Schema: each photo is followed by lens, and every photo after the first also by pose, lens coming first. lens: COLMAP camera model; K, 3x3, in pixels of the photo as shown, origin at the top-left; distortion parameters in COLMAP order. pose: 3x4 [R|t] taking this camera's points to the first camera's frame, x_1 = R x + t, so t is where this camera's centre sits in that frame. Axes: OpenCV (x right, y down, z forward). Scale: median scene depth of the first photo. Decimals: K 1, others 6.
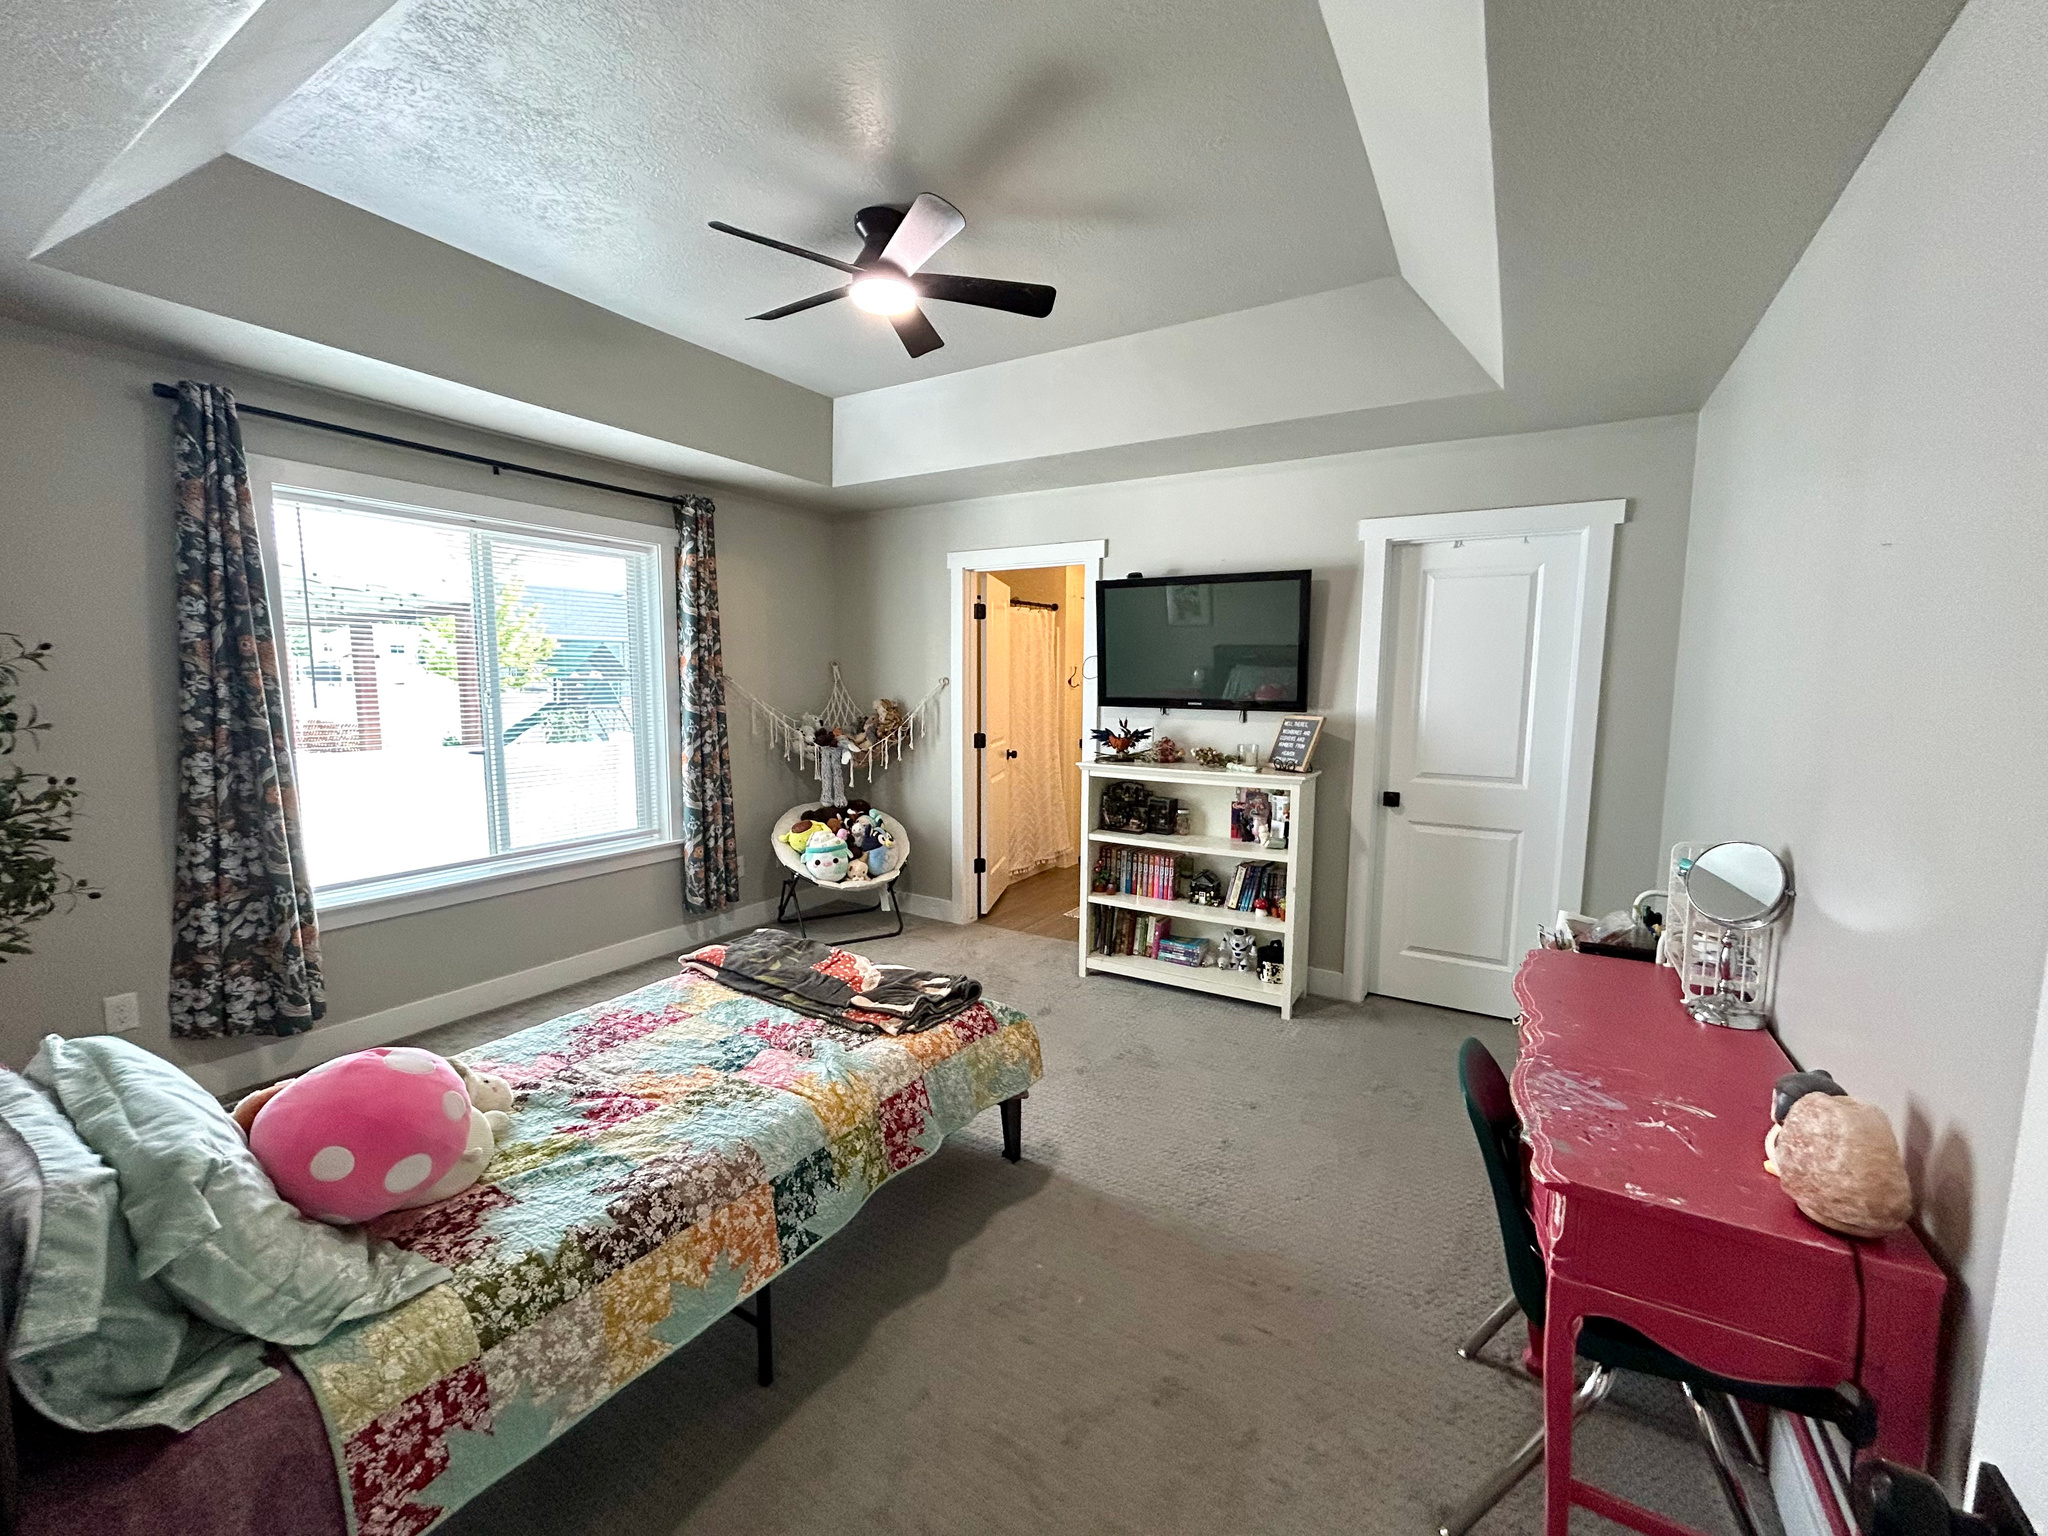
lens RADIAL K [[823.6, 0, 1024.7], [0, 823.6, 769.2], [0, 0, 1]] dist [-0.001022, 0.000307]
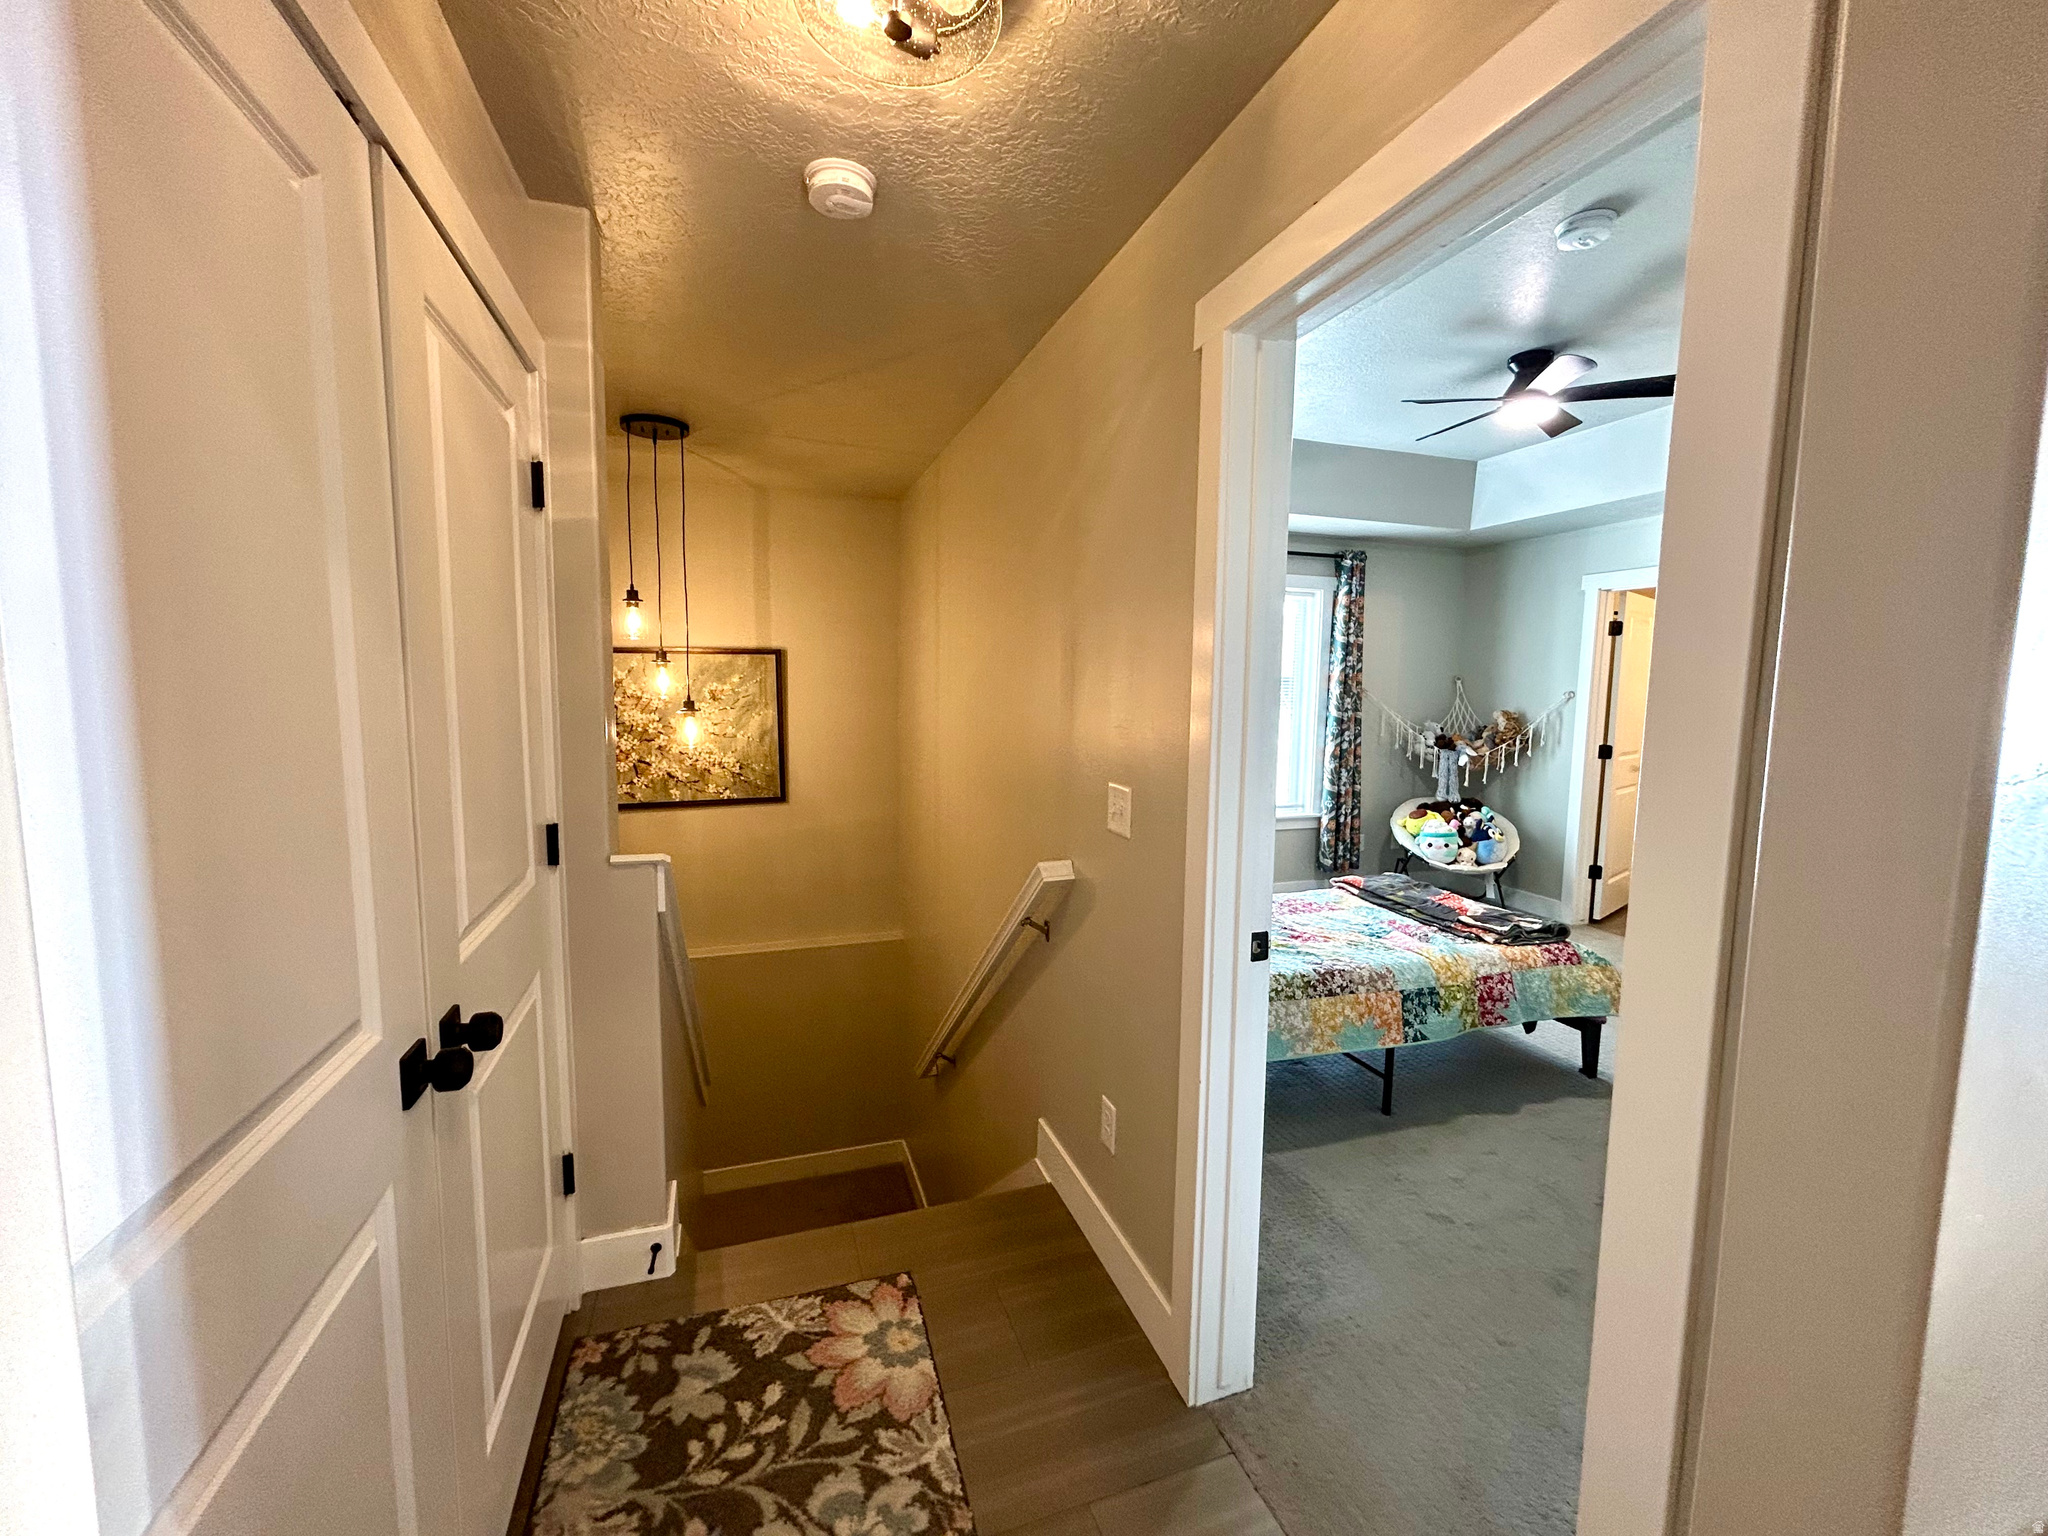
lens RADIAL K [[823.6, 0, 1031.9], [0, 823.6, 772.2], [0, 0, 1]] dist [-0.001022, 0.000307]
pose [[0.770396, 0.068269, -0.633900, 0.092982], [-0.076853, 0.996945, 0.013966, 0.061330], [0.632917, 0.037957, 0.773289, -0.506099]]
